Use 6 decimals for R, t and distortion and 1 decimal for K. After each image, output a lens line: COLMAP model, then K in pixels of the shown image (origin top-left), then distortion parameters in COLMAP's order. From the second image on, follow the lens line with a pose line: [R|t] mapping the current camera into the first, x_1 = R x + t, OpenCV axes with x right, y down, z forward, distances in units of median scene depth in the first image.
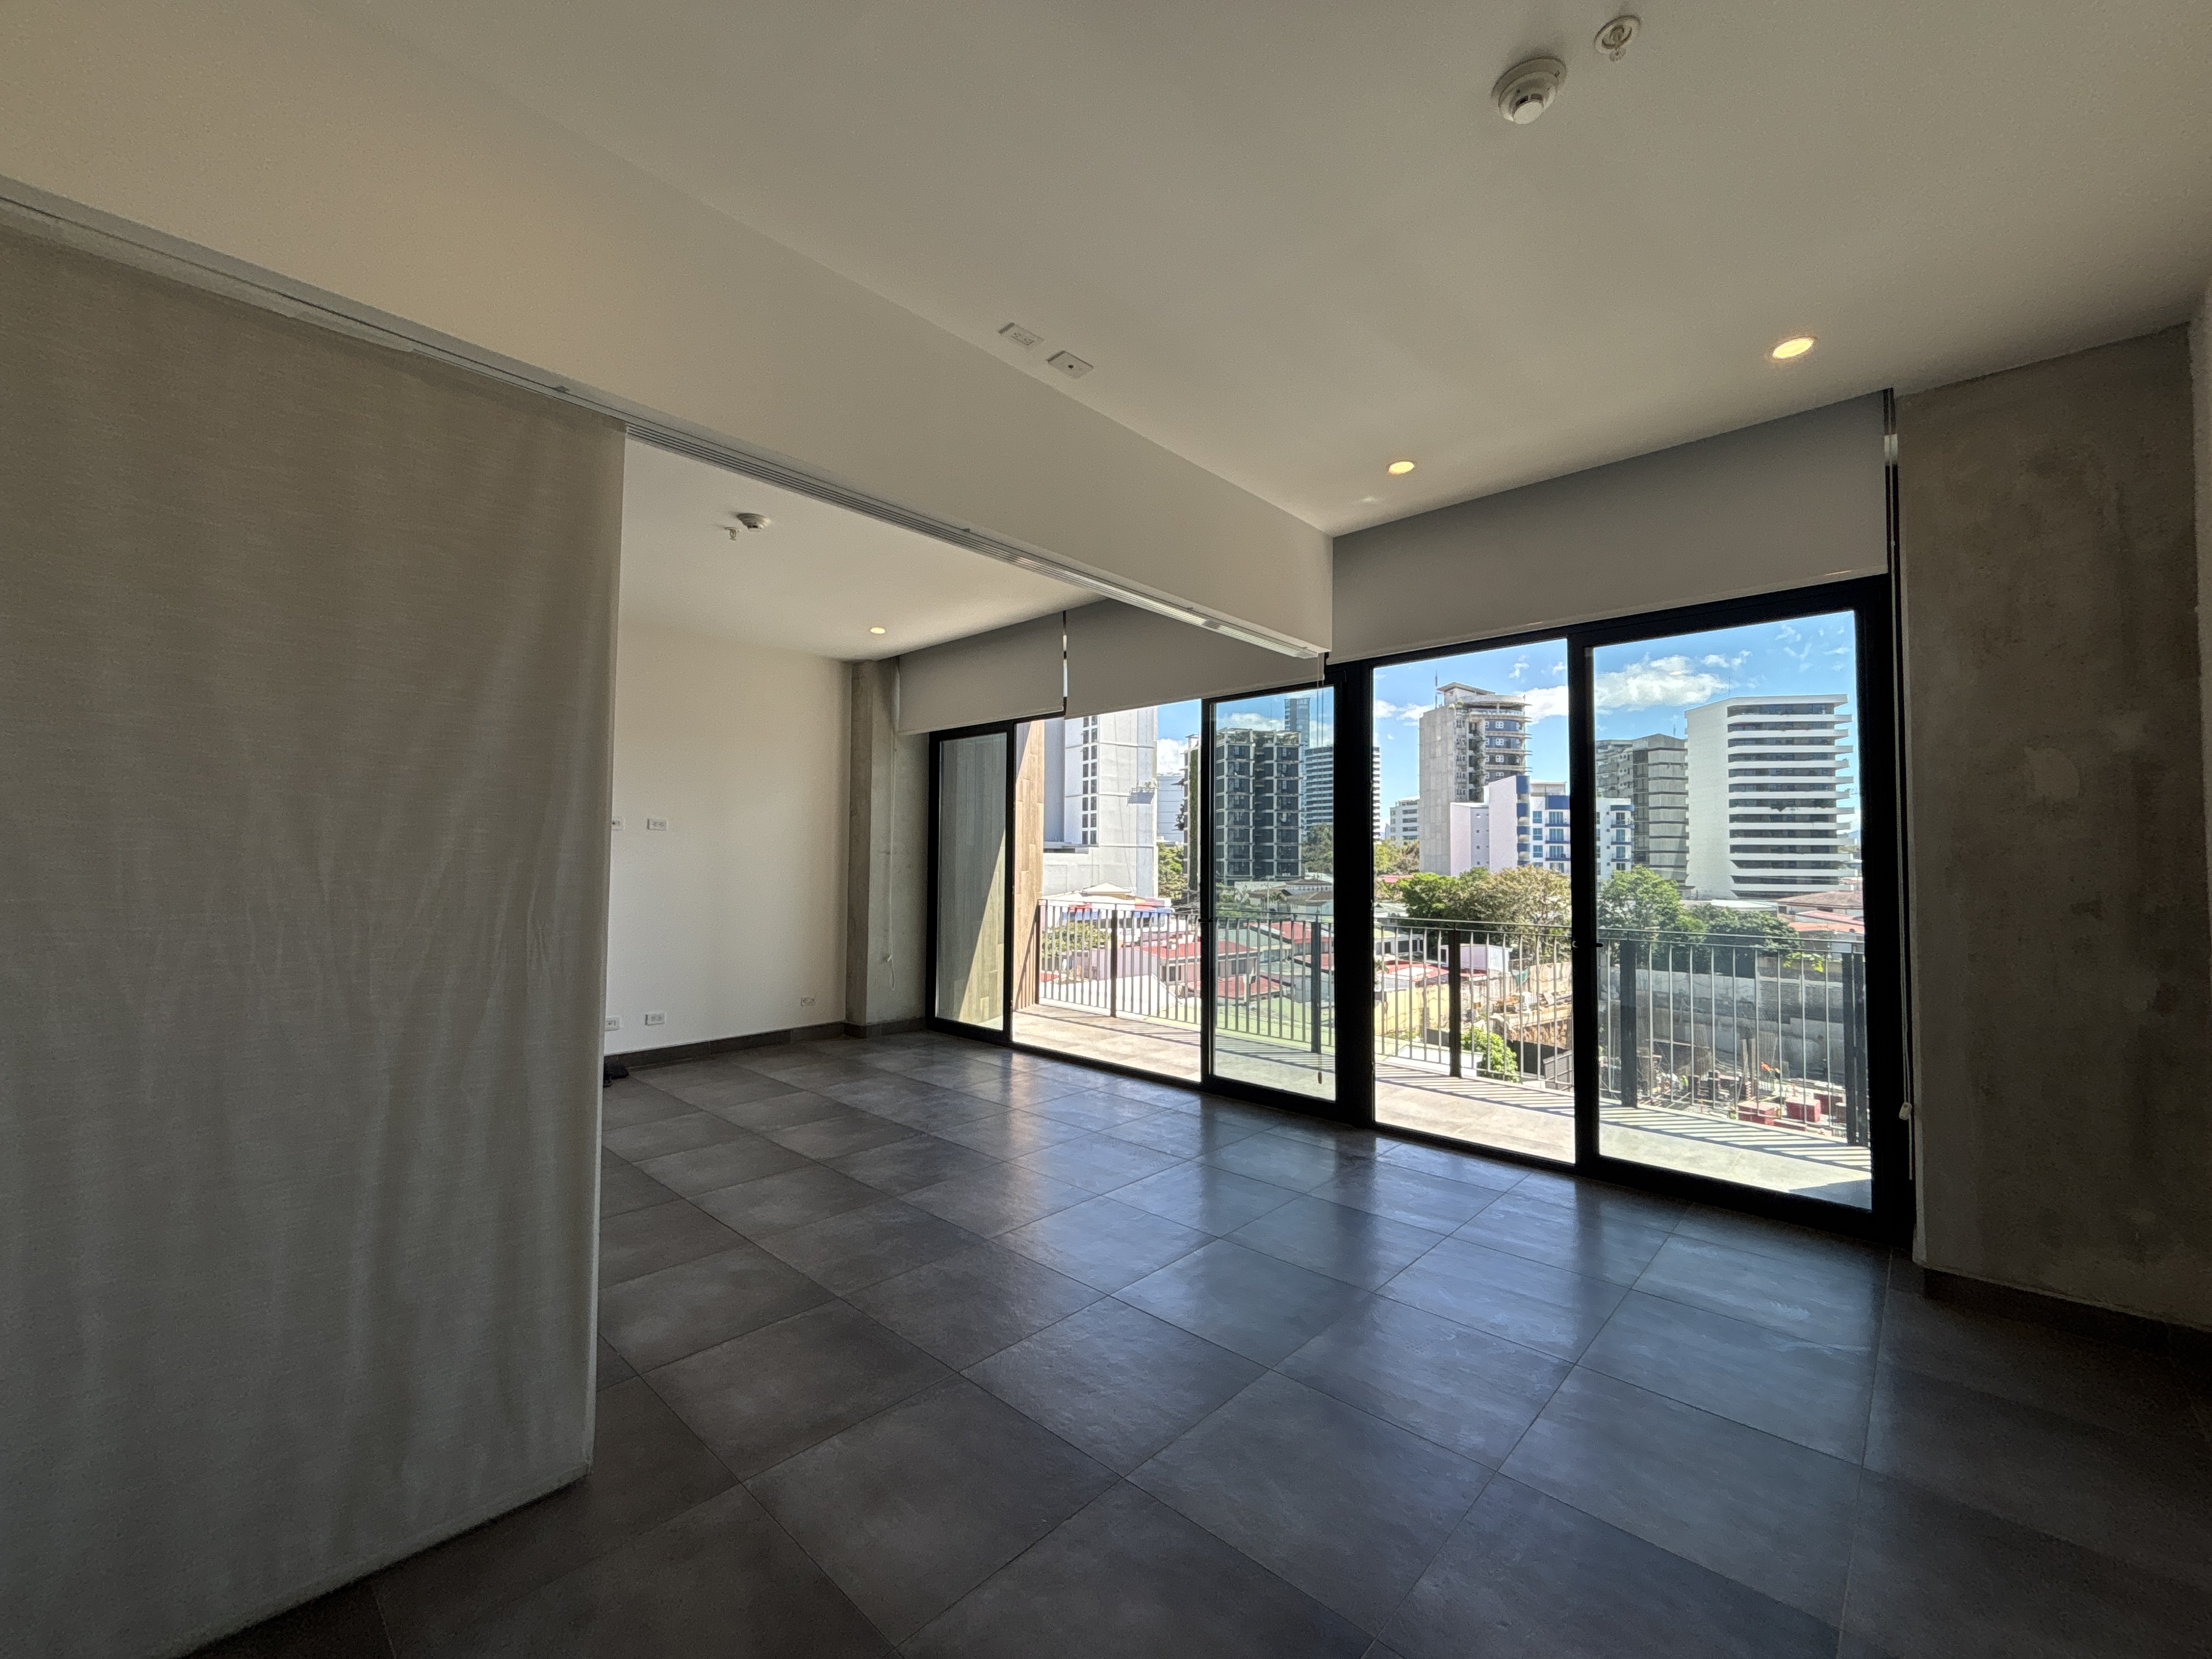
lens RADIAL K [[894.2, 0, 1101.1], [0, 894.2, 827.5], [0, 0, 1]] dist [0.000535, 0.000244]
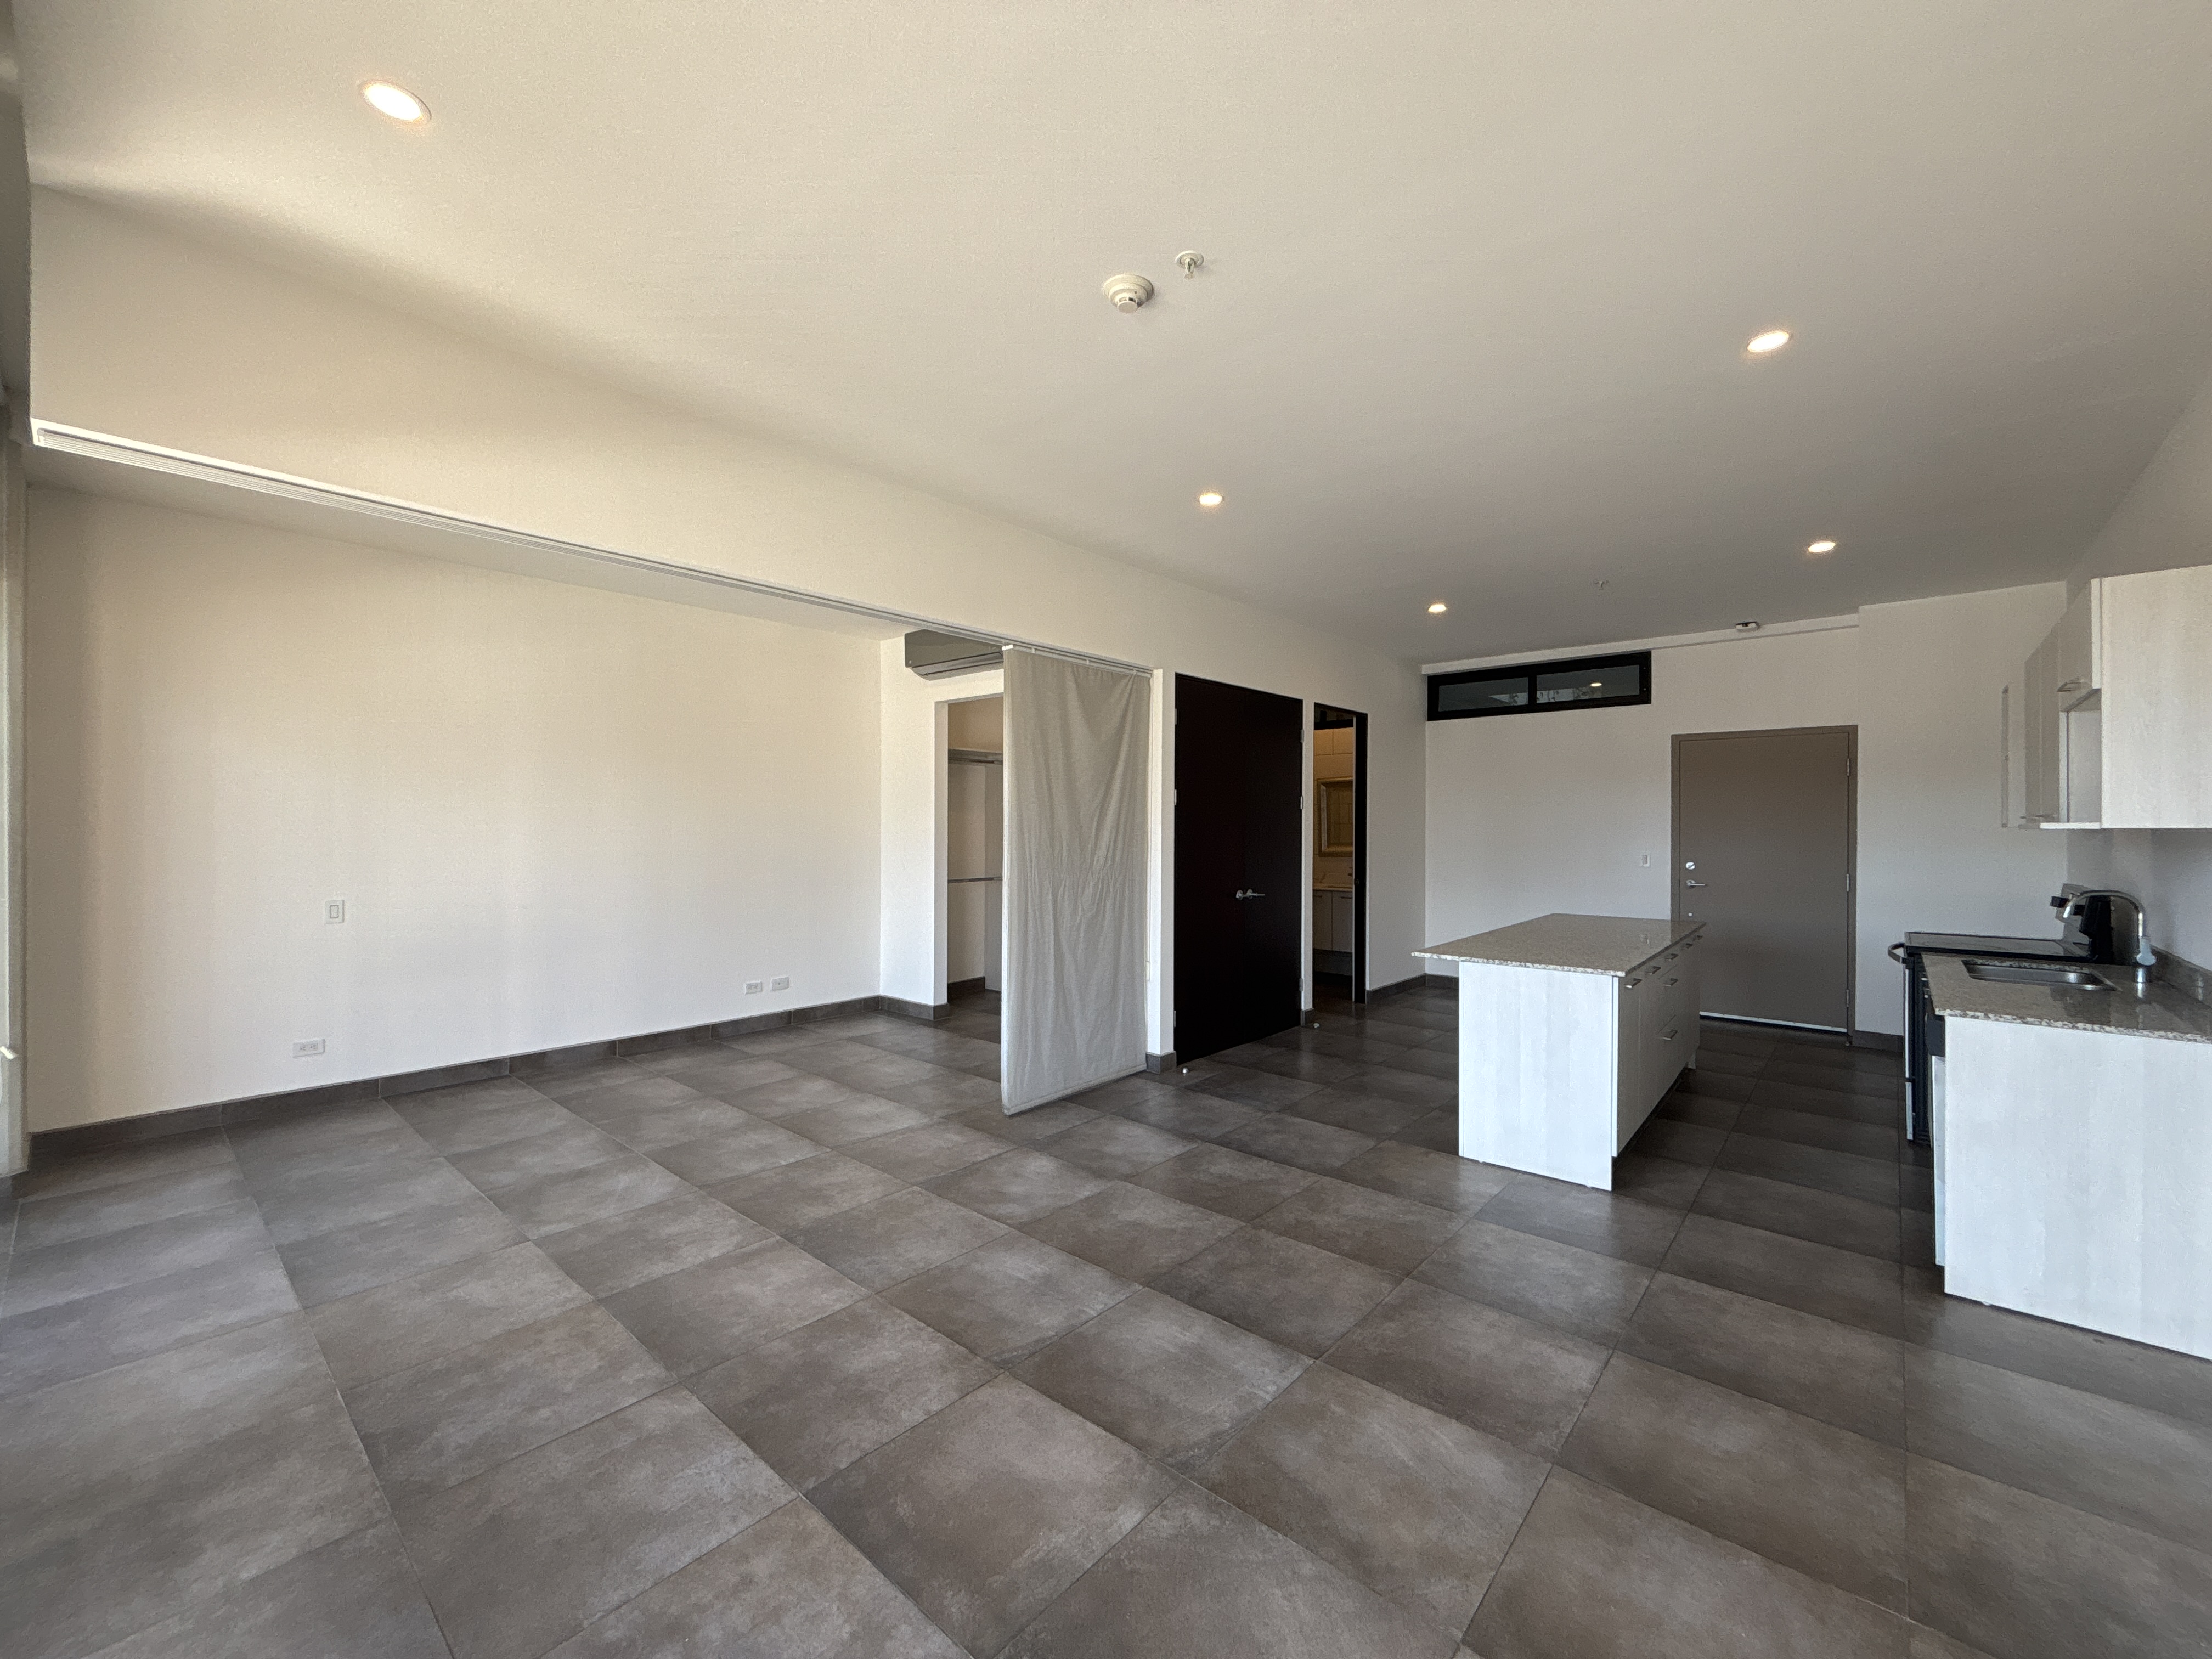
lens RADIAL K [[890.9, 0, 1092.5], [0, 890.9, 834.2], [0, 0, 1]] dist [-0.000486, -0.000890]
pose [[-0.999738, -0.008708, -0.021159, -0.409710], [-0.007962, 0.999354, -0.035044, 0.051006], [0.021450, -0.034866, -0.999162, 1.826027]]
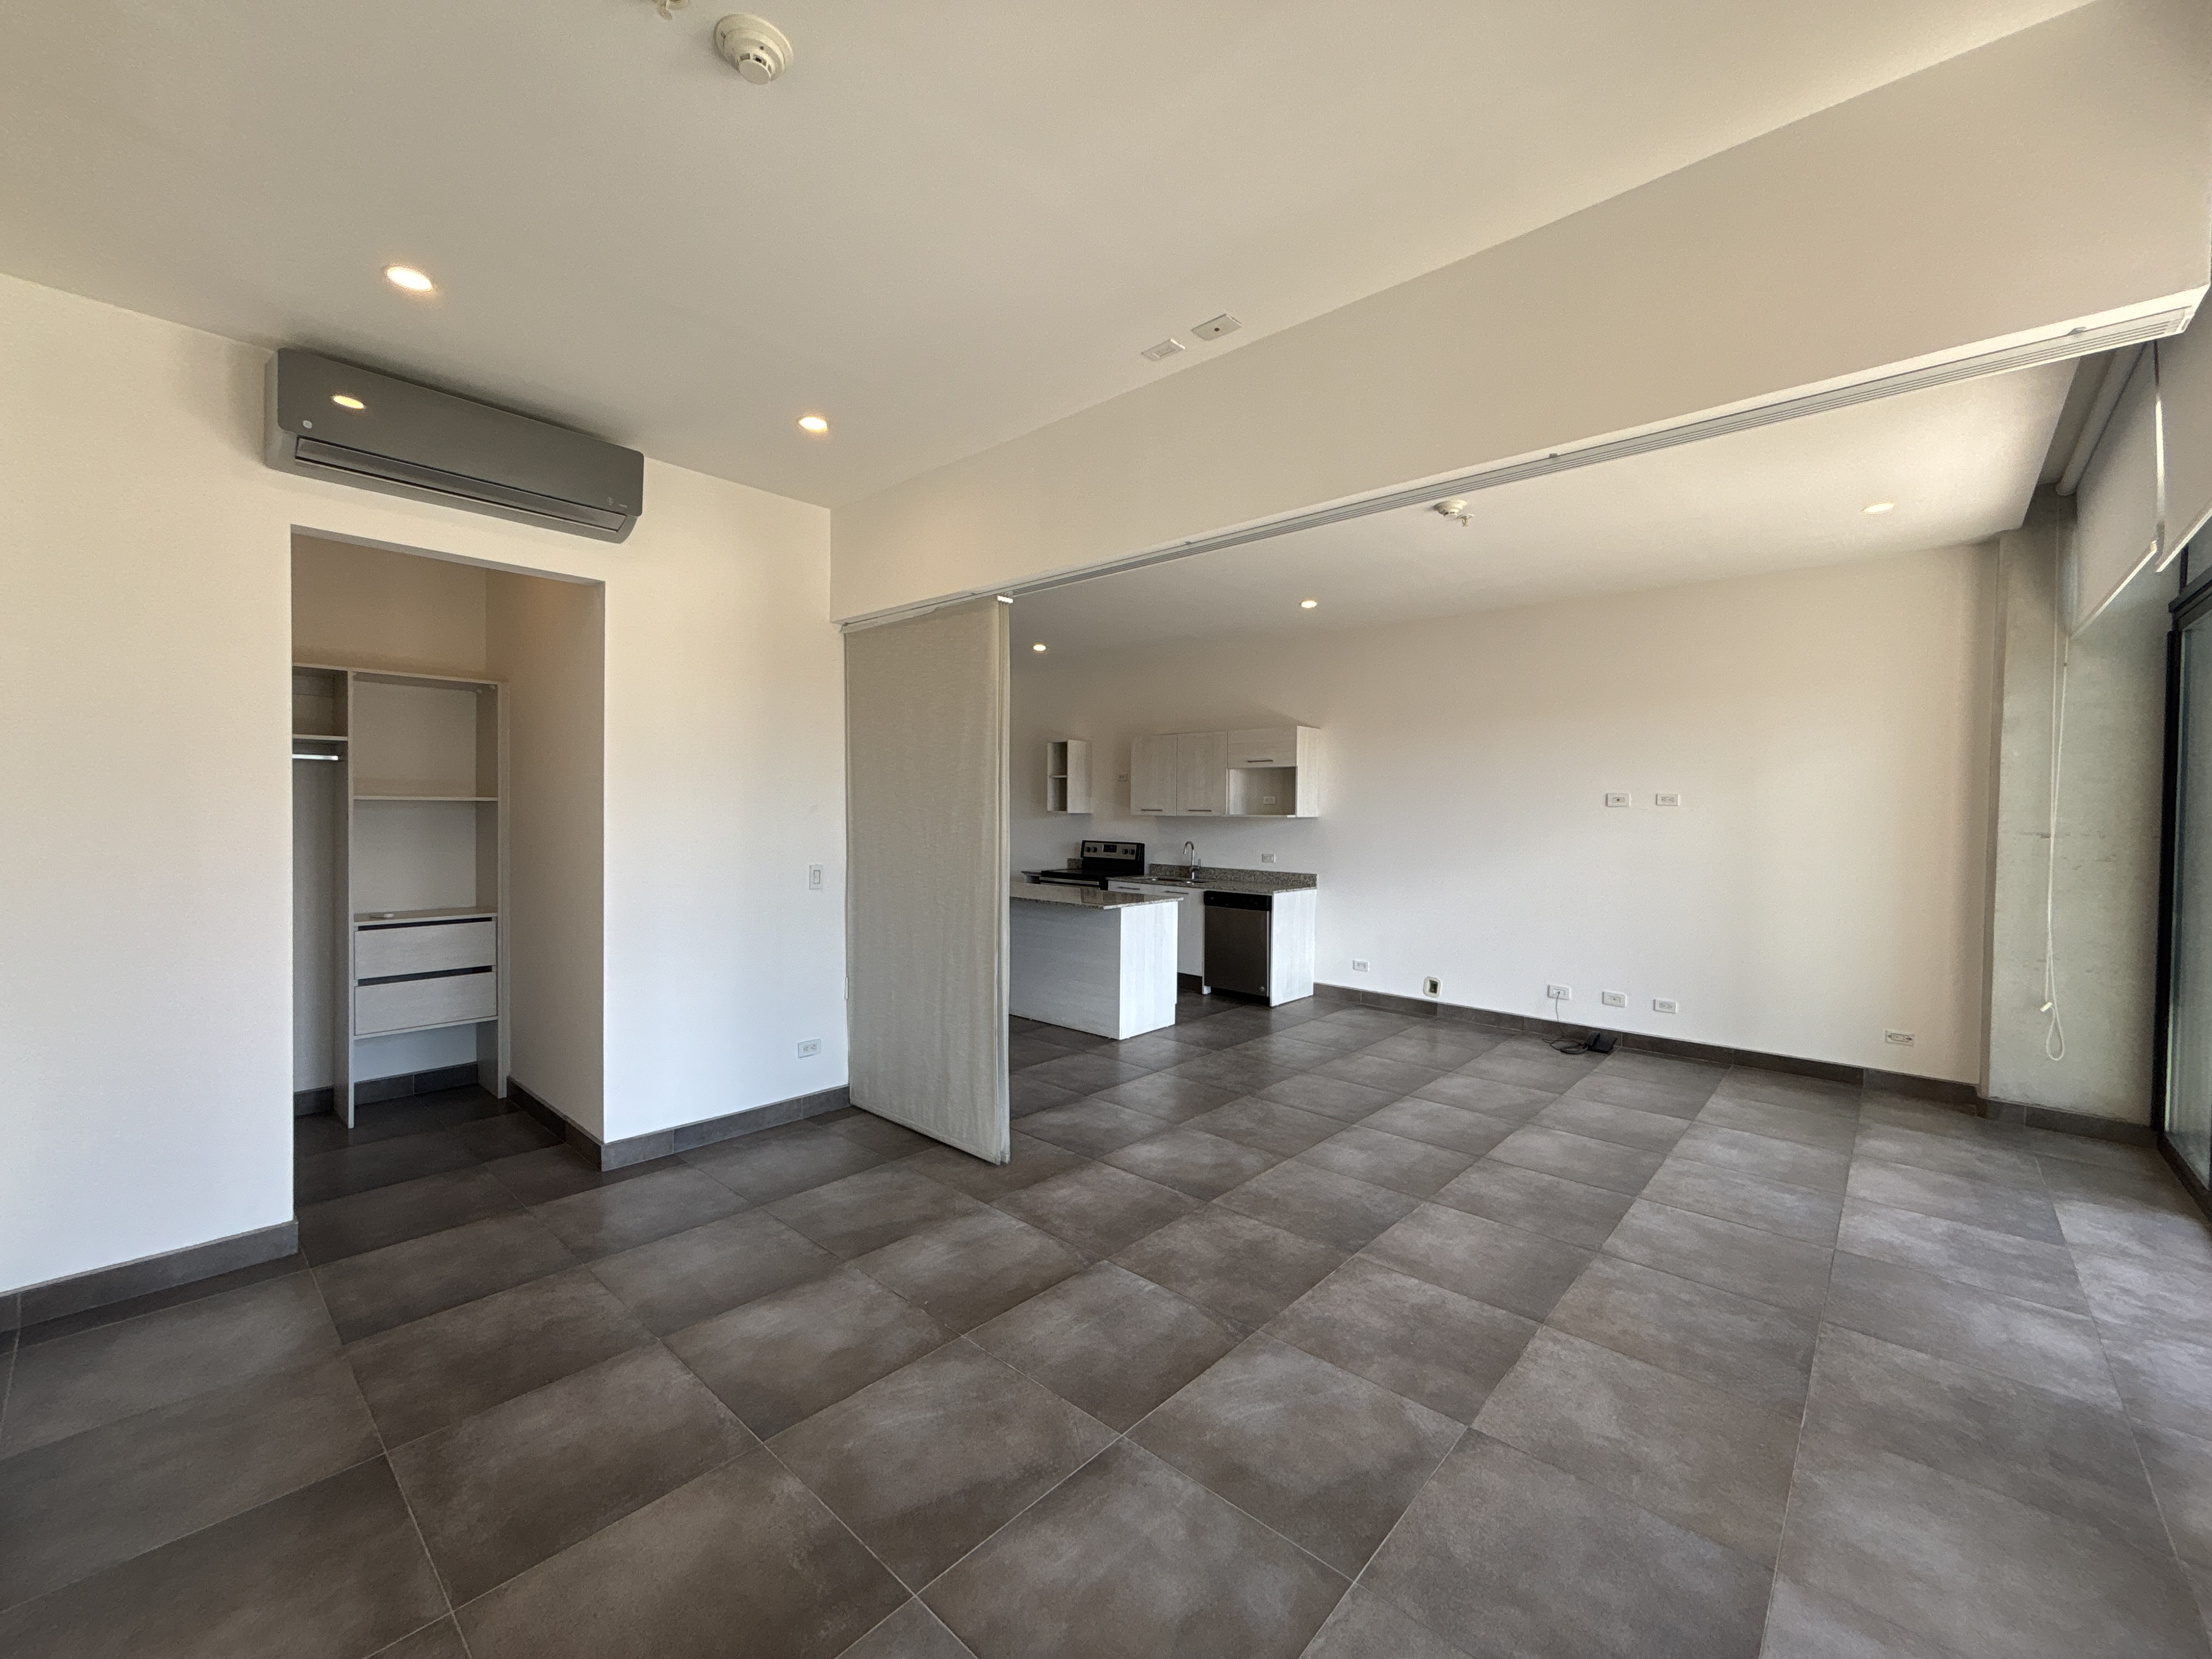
lens RADIAL K [[894.2, 0, 1101.1], [0, 894.2, 827.5], [0, 0, 1]] dist [0.000535, 0.000244]
pose [[0.012837, 0.012207, -0.999843, 0.727555], [0.026069, 0.999582, 0.012539, -0.002522], [0.999578, -0.026226, 0.012514, 0.676091]]
